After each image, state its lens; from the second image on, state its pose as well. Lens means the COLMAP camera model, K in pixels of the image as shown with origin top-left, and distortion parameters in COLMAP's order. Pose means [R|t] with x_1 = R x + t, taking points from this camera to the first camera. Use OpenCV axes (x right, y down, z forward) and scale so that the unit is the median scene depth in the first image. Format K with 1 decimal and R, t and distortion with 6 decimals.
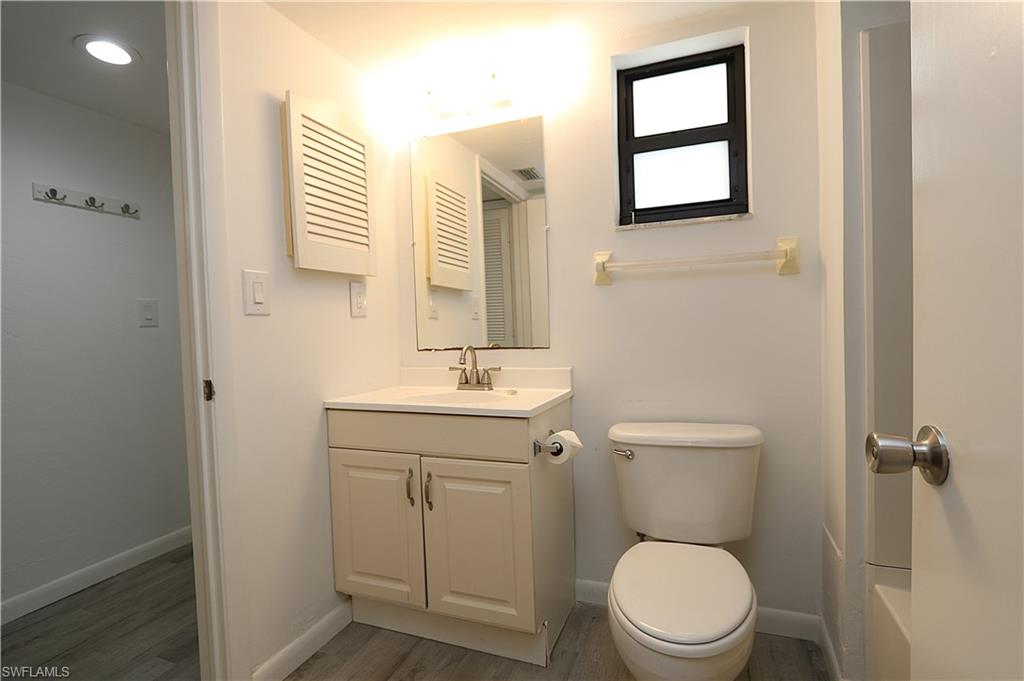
lens RADIAL K [[489.9, 0, 526.4], [0, 489.9, 338.0], [0, 0, 1]] dist [-0.002615, 0.000171]
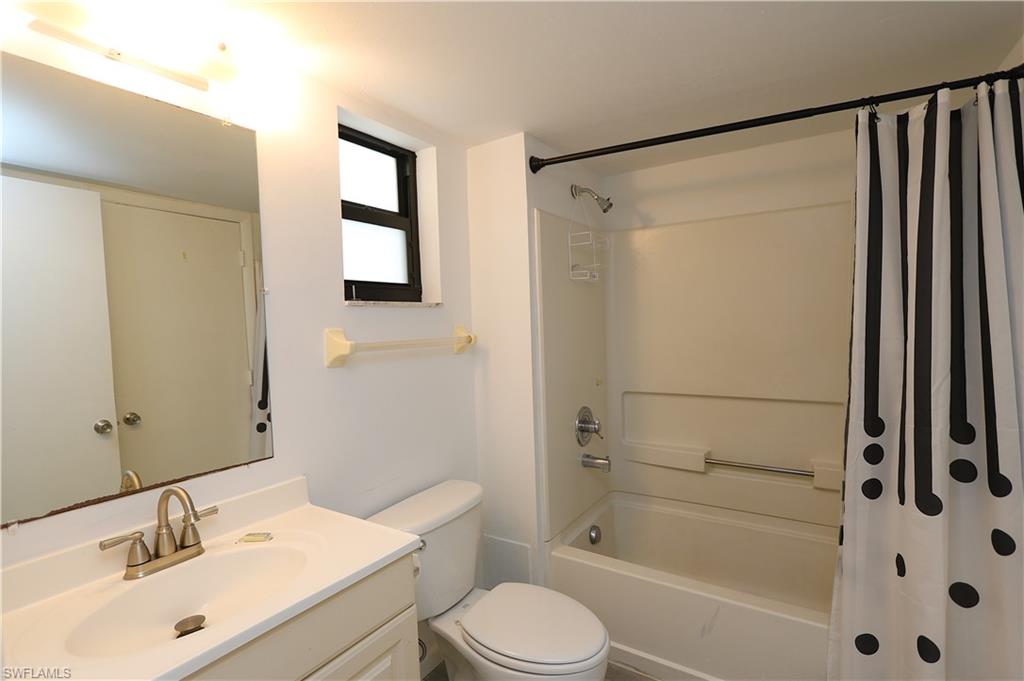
lens RADIAL K [[478.1, 0, 525.9], [0, 478.1, 344.1], [0, 0, 1]] dist [-0.006296, 0.000780]
pose [[0.206363, -0.016486, 0.978337, -0.596403], [0.043195, 0.999037, 0.007724, -0.143803], [-0.977522, 0.040665, 0.206876, 0.516487]]
